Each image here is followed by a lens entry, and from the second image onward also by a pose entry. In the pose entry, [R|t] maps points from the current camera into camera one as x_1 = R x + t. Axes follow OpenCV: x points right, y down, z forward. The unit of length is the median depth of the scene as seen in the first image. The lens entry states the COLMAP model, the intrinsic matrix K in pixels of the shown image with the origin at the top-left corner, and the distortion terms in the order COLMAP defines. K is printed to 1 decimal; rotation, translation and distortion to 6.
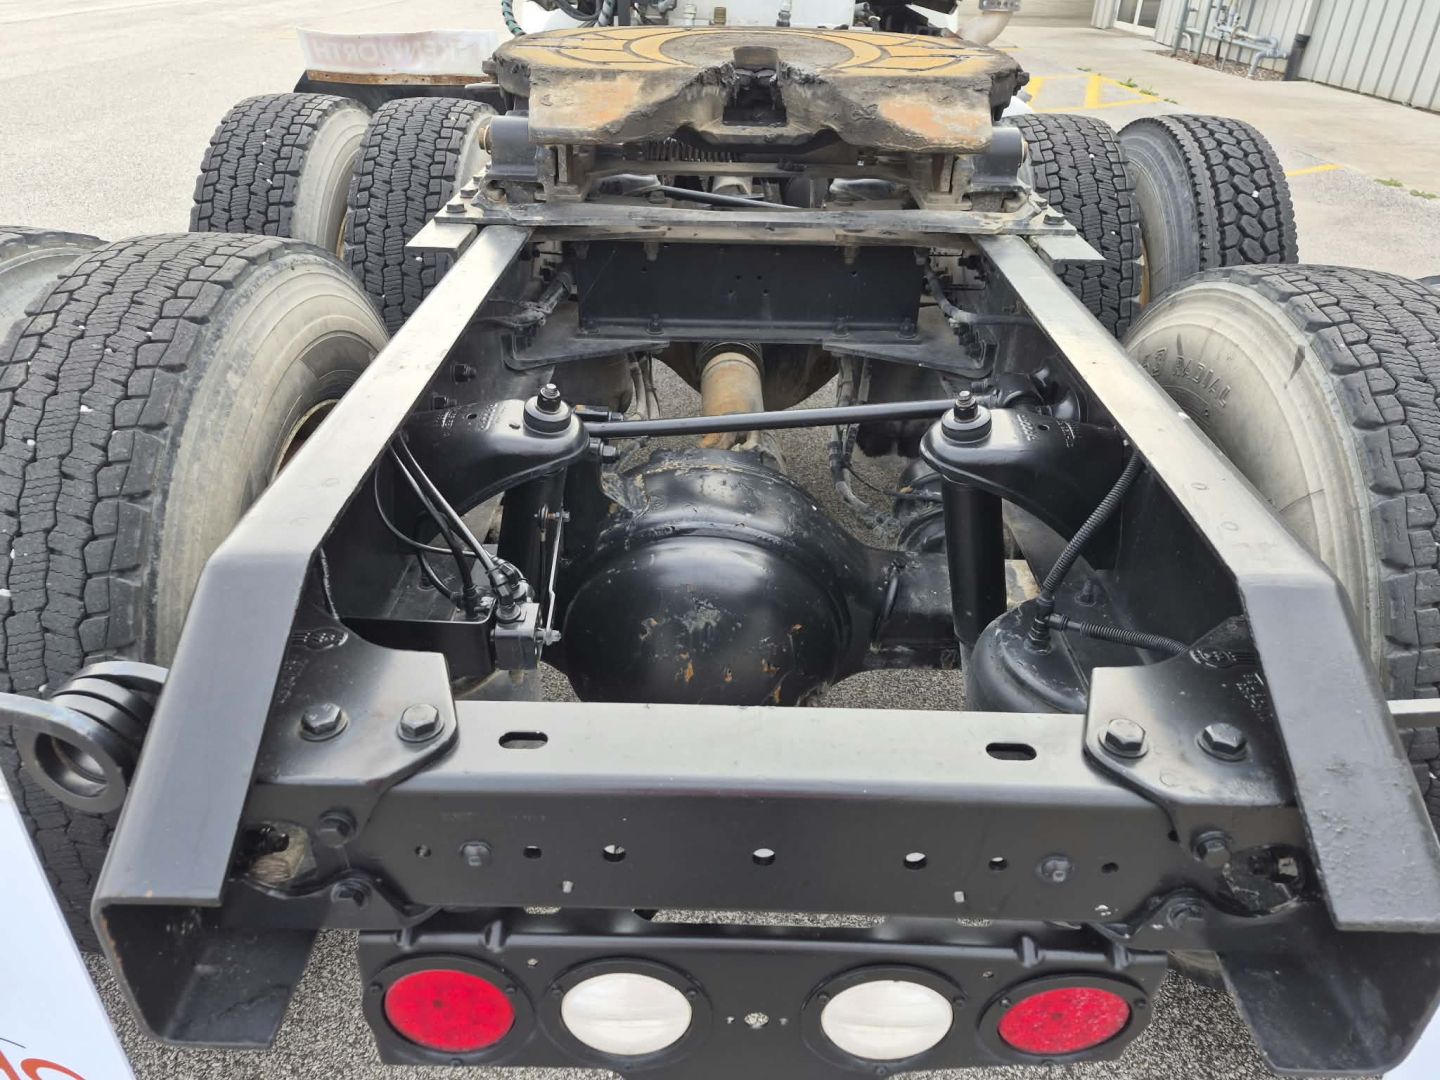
lens RADIAL K [[1003.1, 0, 704.0], [0, 1003.1, 547.1], [0, 0, 1]] dist [0.031038, -0.001235]
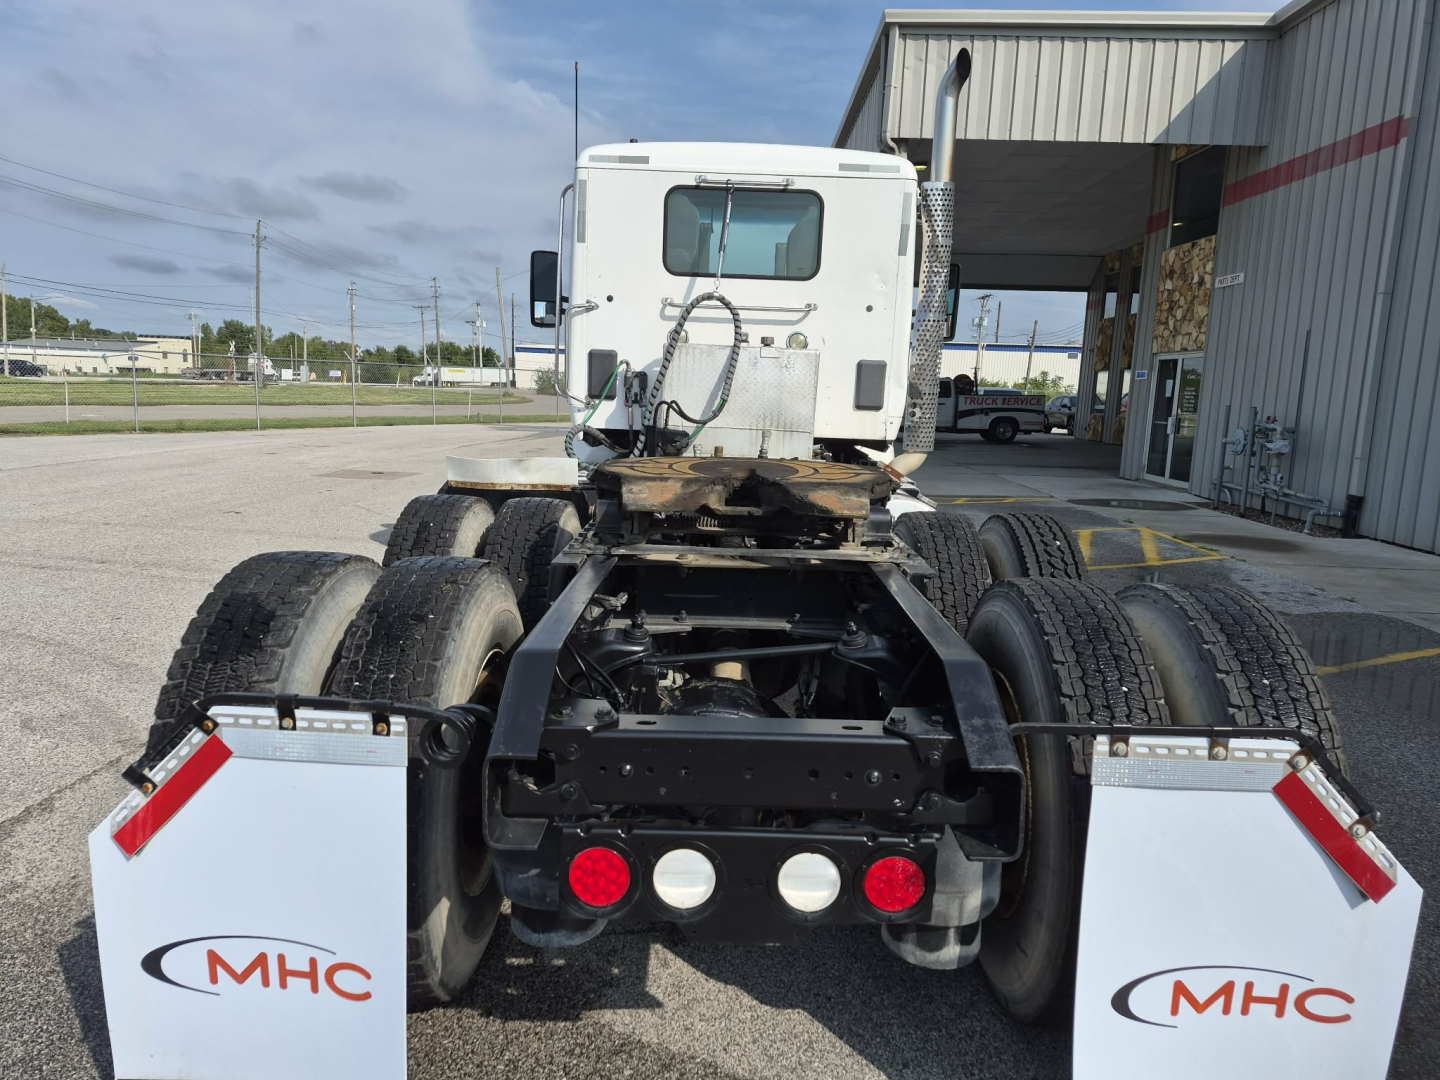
lens RADIAL K [[1003.1, 0, 704.0], [0, 1003.1, 547.1], [0, 0, 1]] dist [0.031038, -0.001235]
pose [[0.999915, 0.011018, 0.006999, -0.031026], [-0.007546, 0.925447, -0.378801, 0.329164], [-0.010651, 0.378716, 0.925451, -0.627556]]
